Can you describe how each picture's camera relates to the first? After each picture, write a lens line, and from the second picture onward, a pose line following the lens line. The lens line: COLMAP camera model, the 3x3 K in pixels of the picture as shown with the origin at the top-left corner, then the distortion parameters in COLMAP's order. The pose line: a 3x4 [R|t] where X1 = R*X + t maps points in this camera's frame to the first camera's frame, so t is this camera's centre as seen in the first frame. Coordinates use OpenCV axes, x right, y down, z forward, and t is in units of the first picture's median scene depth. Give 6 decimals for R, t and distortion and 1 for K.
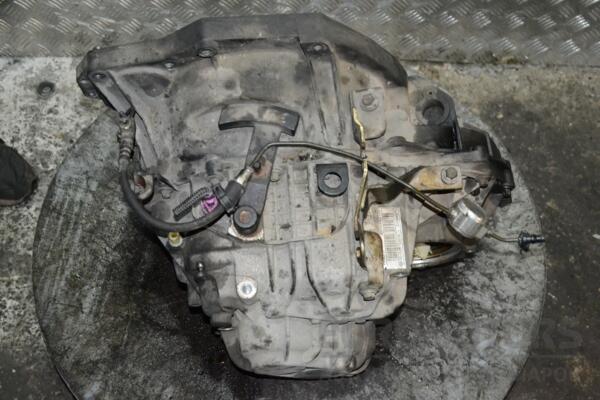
lens RADIAL K [[897.5, 0, 300.0], [0, 897.5, 200.0], [0, 0, 1]] dist [-0.018011, -0.007570]
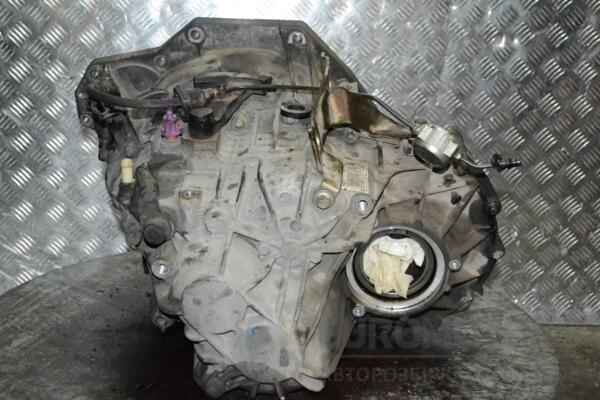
lens RADIAL K [[897.5, 0, 300.0], [0, 897.5, 200.0], [0, 0, 1]] dist [-0.018011, -0.007570]
pose [[0.992994, 0.041625, -0.110593, 0.122756], [-0.107038, 0.713350, -0.692585, 0.582350], [0.050063, 0.699571, 0.712808, 0.294995]]
